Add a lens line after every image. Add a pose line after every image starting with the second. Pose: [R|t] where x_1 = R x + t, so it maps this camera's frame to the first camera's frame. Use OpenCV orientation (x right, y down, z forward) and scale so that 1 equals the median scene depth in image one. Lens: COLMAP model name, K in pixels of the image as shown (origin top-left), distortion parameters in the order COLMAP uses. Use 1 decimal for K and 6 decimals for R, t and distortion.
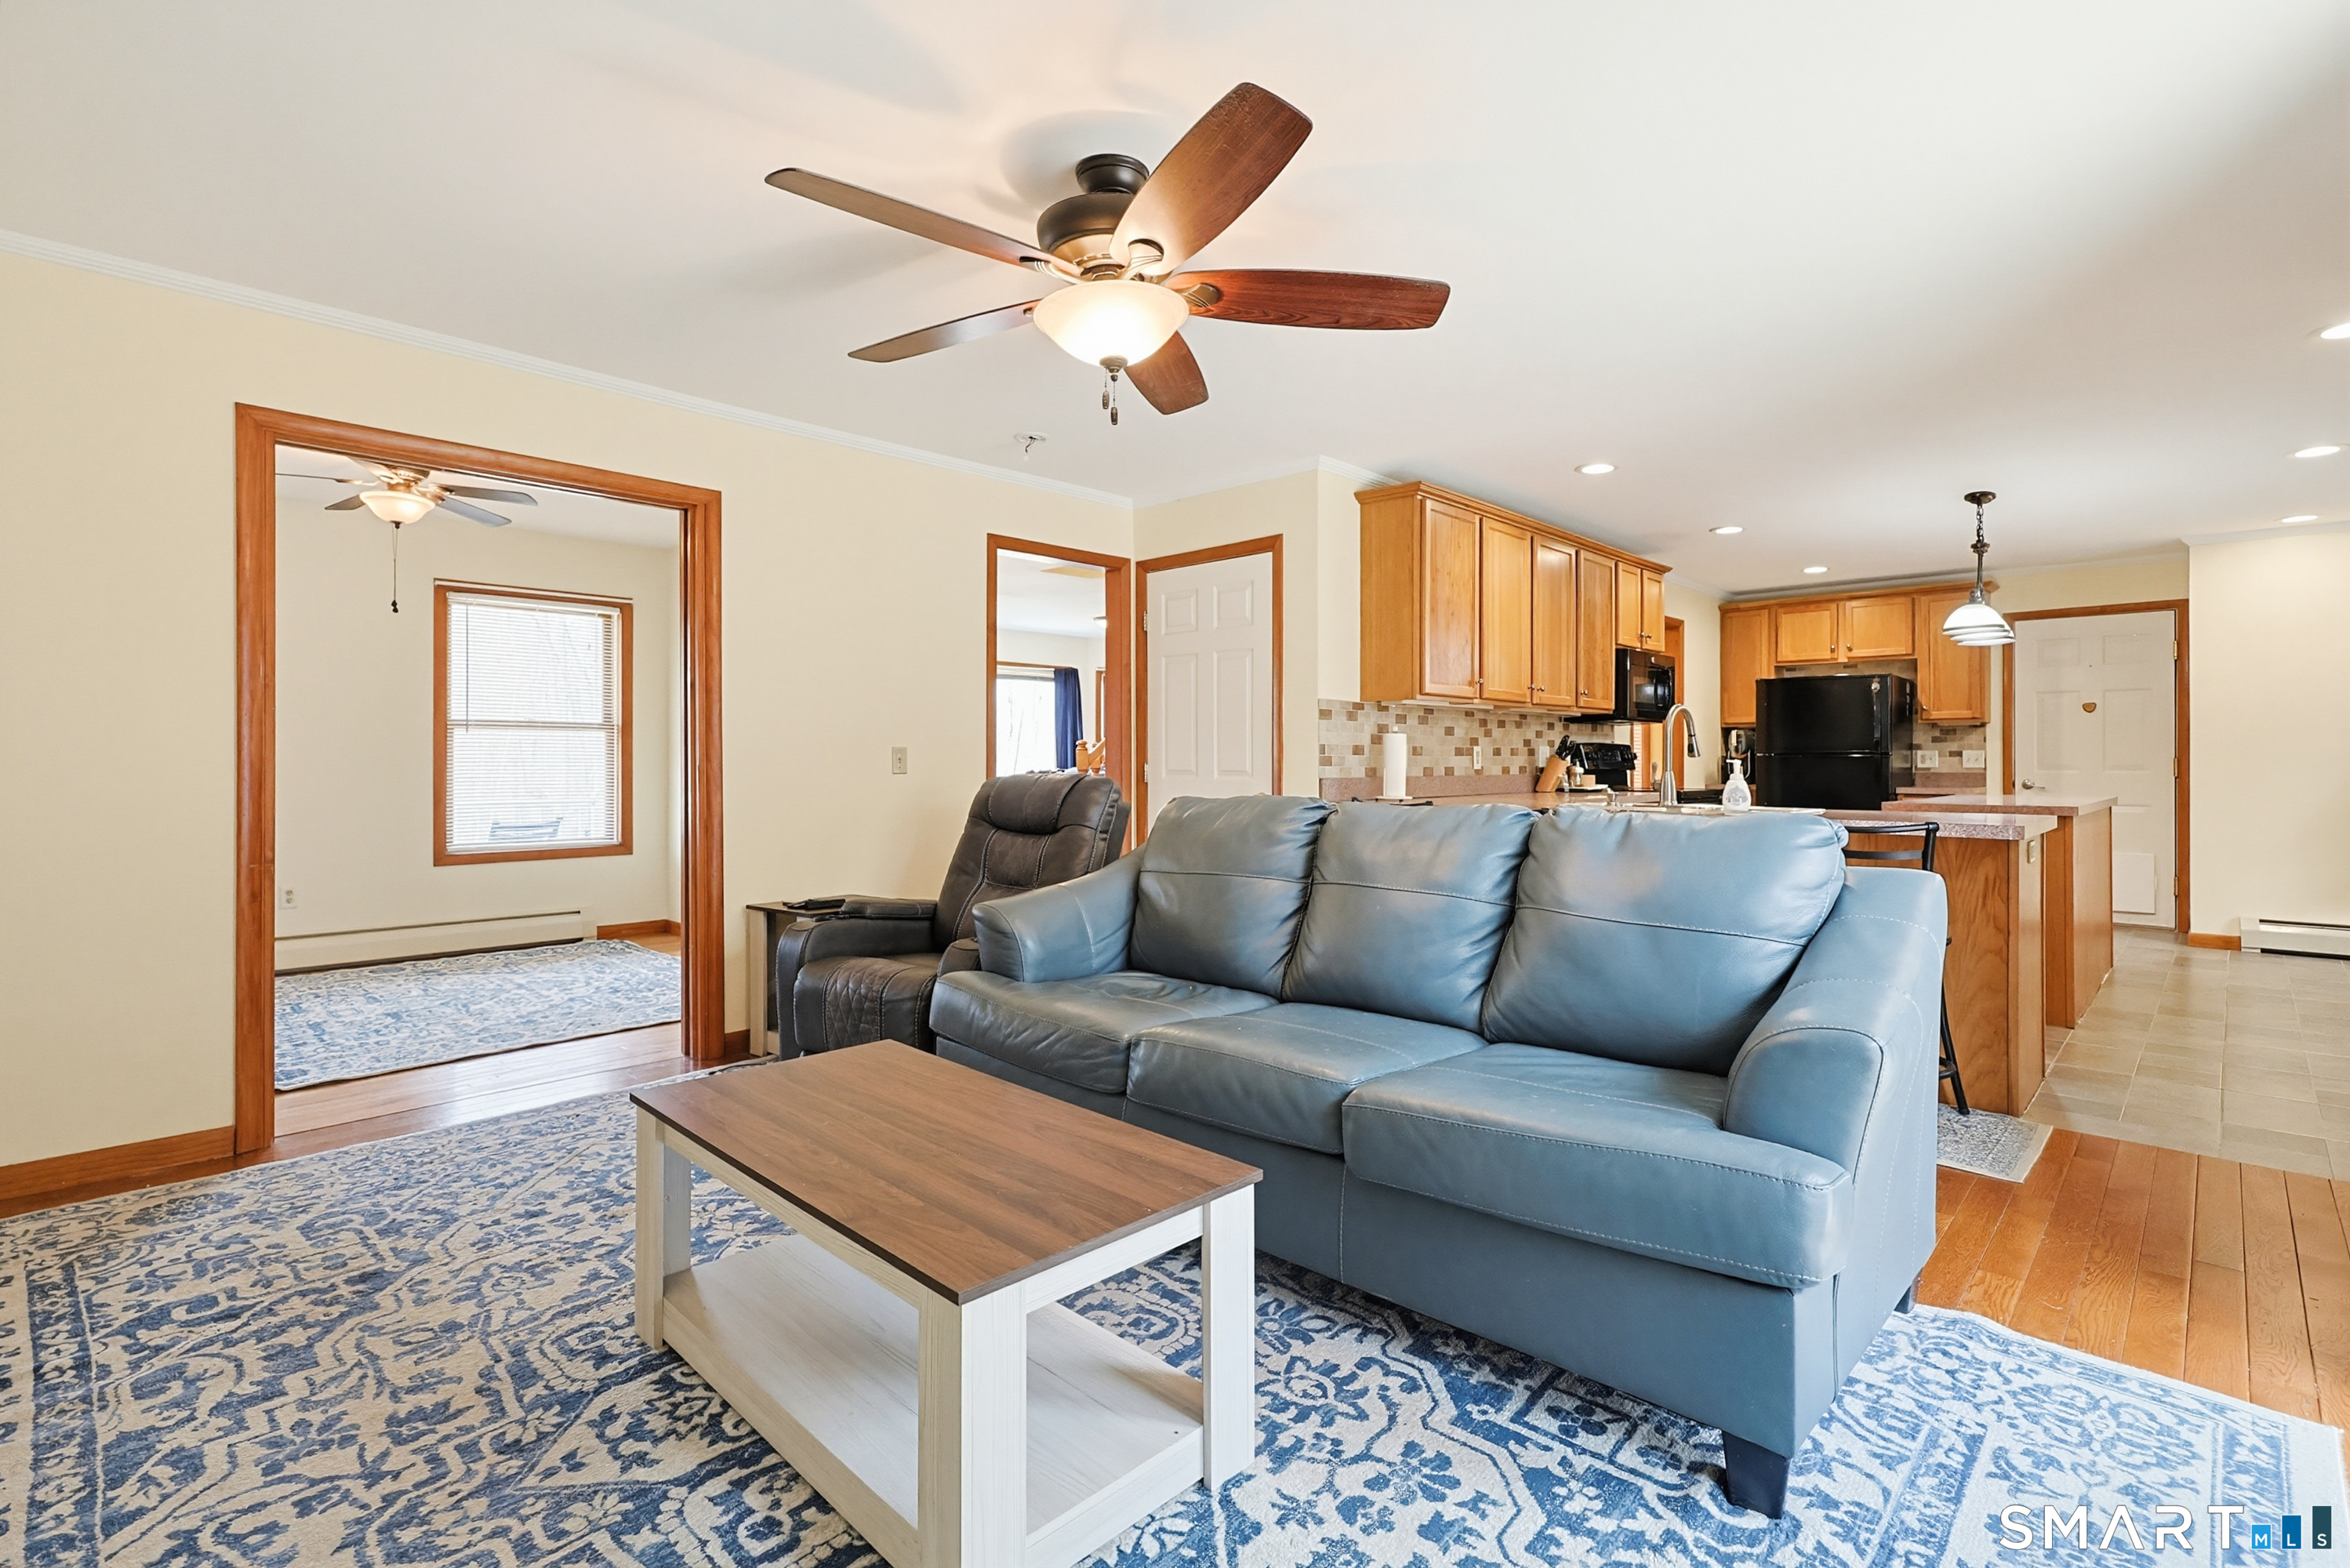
lens RADIAL K [[1090.5, 0, 1180.3], [0, 1090.5, 764.7], [0, 0, 1]] dist [0.000793, -0.000508]
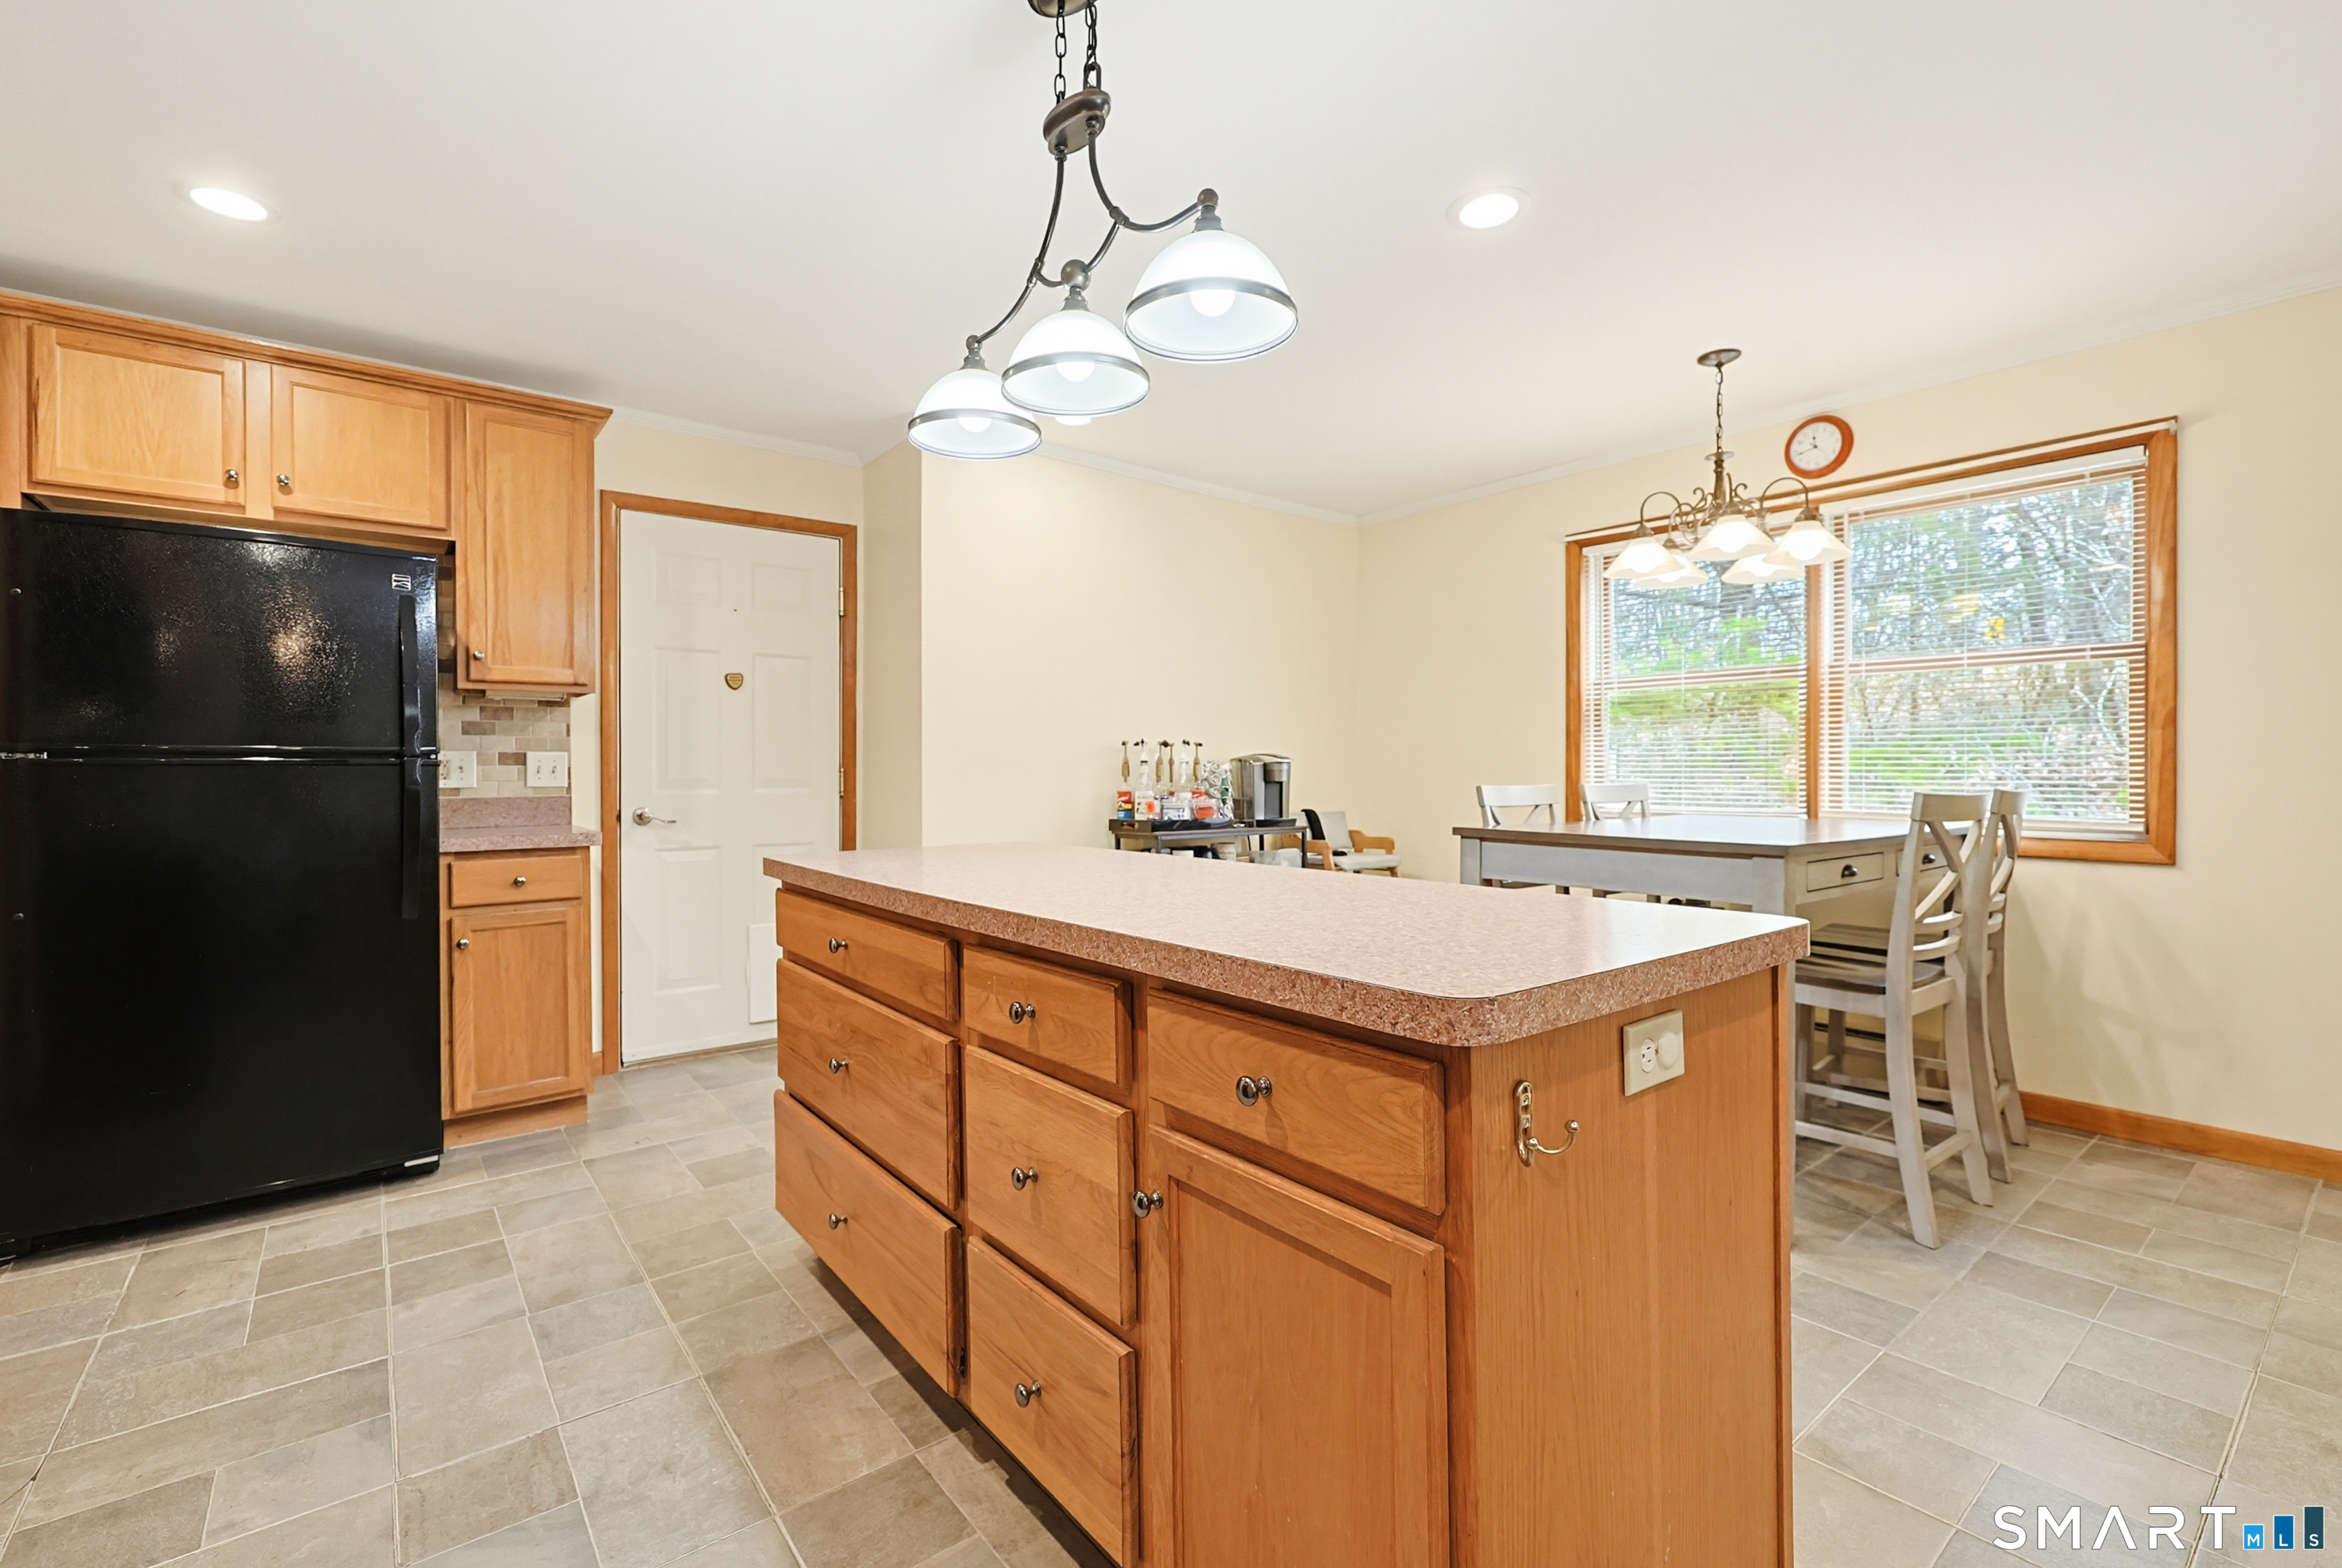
lens RADIAL K [[1015.1, 0, 1179.7], [0, 1015.1, 772.6], [0, 0, 1]] dist [-0.000604, 0.000218]
pose [[0.114208, -0.004014, 0.993449, 0.457750], [0.005557, 0.999979, 0.003402, -0.005738], [-0.993441, 0.005132, 0.114228, 1.006242]]
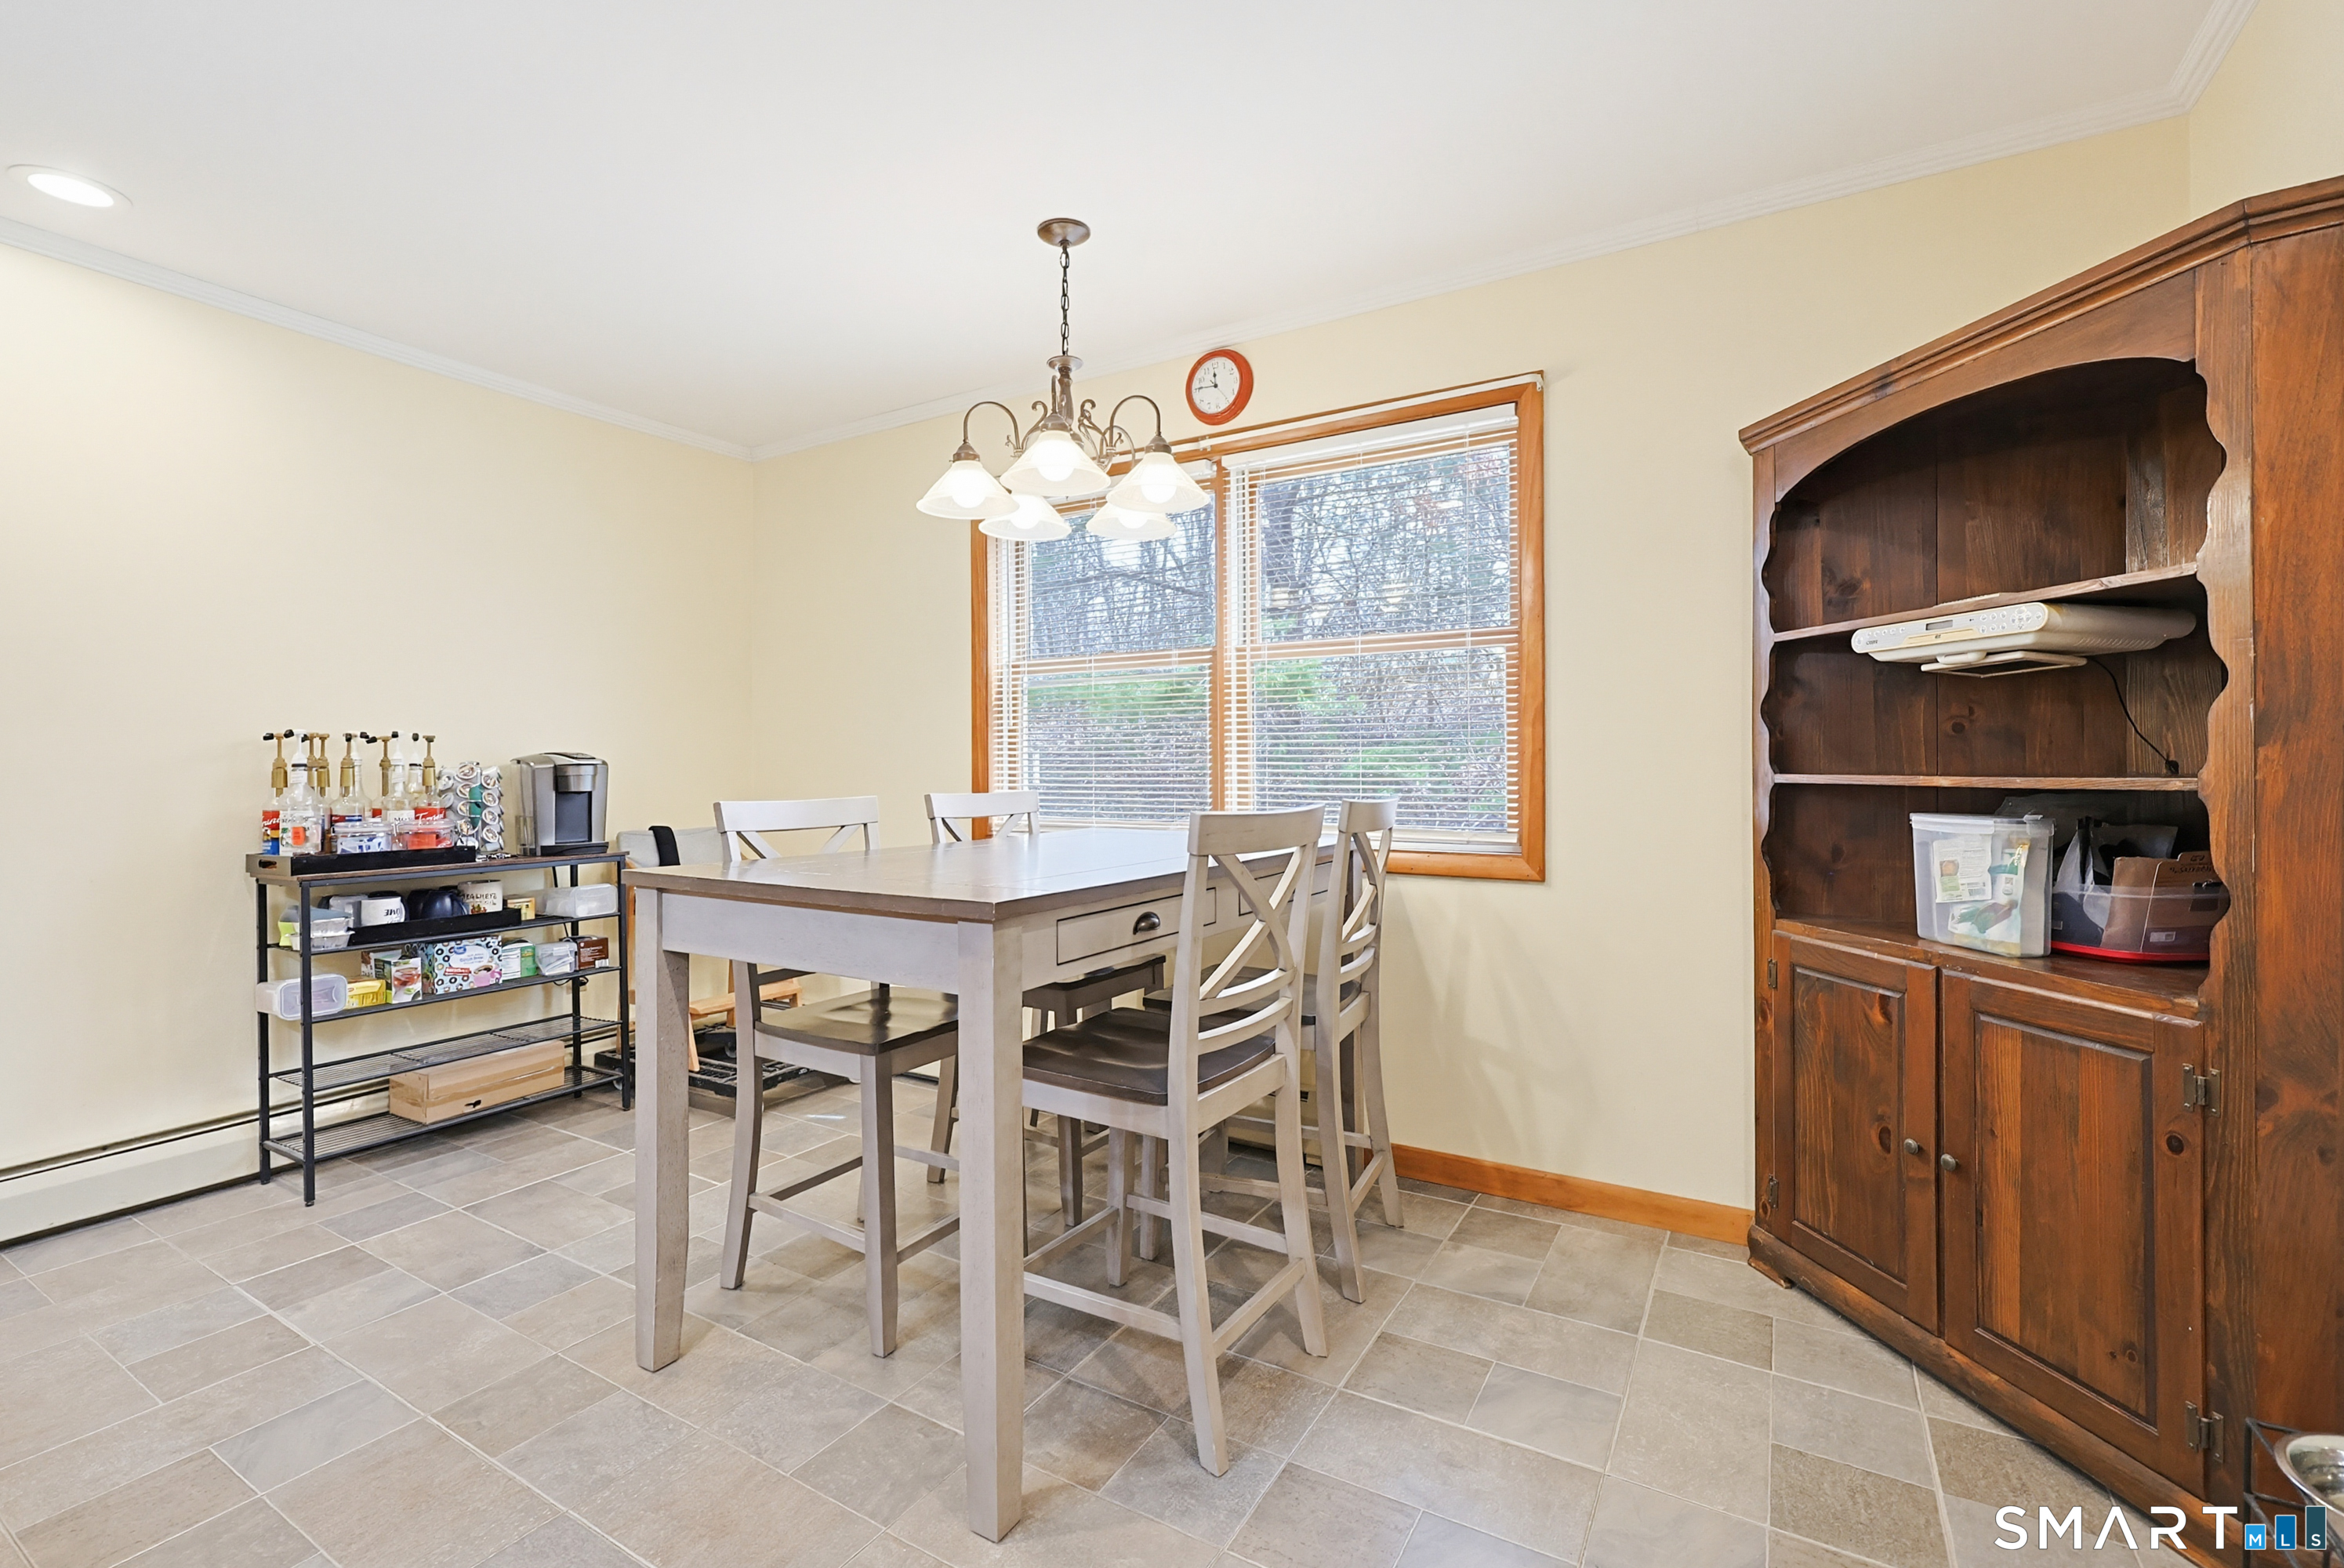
lens RADIAL K [[999.0, 0, 1173.2], [0, 999.0, 767.1], [0, 0, 1]] dist [-0.000219, 0.001000]
pose [[-0.229545, -0.002763, 0.973294, 0.656489], [0.008858, 0.999949, 0.004927, -0.009524], [-0.973258, 0.009752, -0.229508, 0.800166]]
